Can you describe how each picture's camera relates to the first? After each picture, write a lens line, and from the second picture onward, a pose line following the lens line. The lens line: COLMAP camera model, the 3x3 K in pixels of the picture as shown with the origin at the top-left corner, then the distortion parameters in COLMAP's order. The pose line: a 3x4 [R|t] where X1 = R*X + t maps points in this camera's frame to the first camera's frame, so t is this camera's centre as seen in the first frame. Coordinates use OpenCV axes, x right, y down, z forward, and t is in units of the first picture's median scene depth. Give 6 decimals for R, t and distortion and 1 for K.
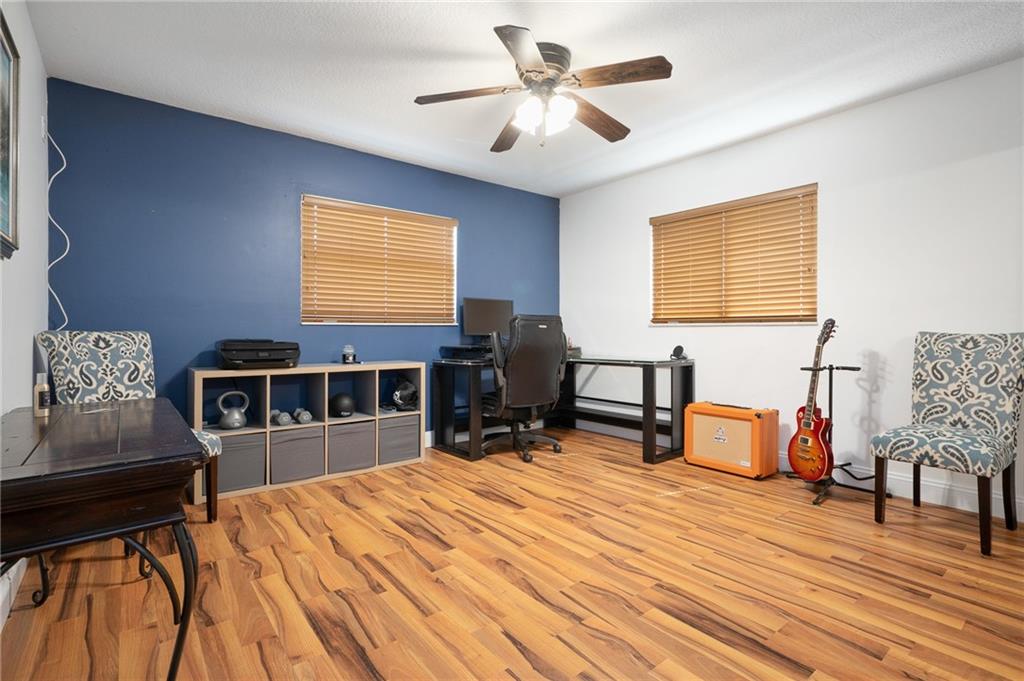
lens RADIAL K [[470.4, 0, 514.2], [0, 470.4, 335.8], [0, 0, 1]] dist [0.000442, -0.000318]
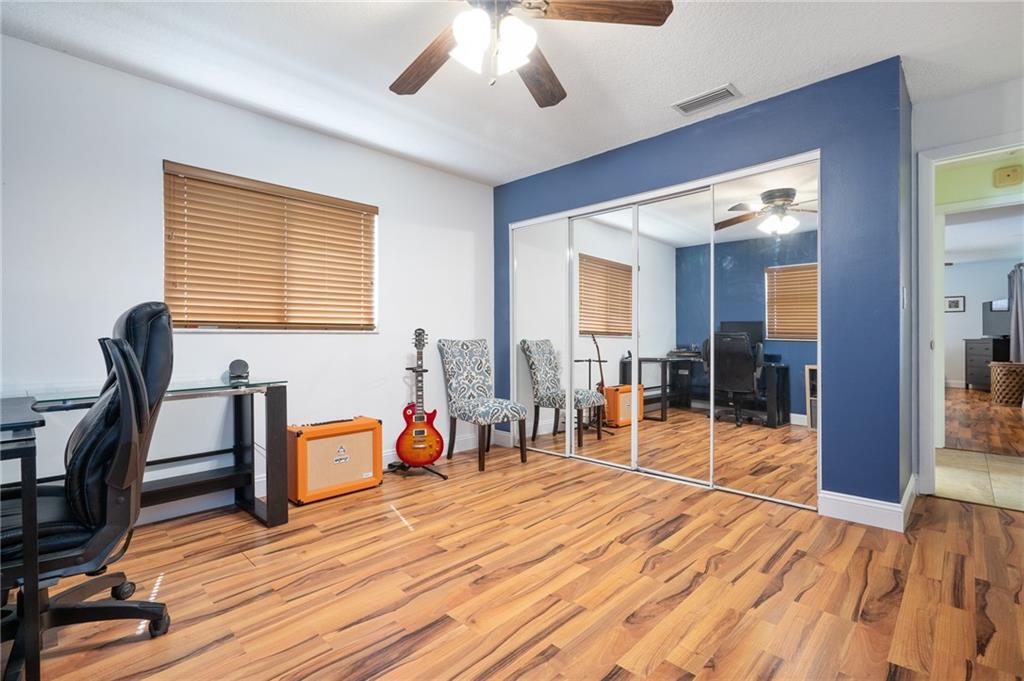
lens RADIAL K [[470.4, 0, 514.2], [0, 470.4, 335.8], [0, 0, 1]] dist [0.000442, -0.000318]
pose [[-0.112550, 0.006352, 0.993626, -0.661541], [0.013737, 0.999894, -0.004836, -0.009507], [-0.993551, 0.013105, -0.112625, 1.040375]]
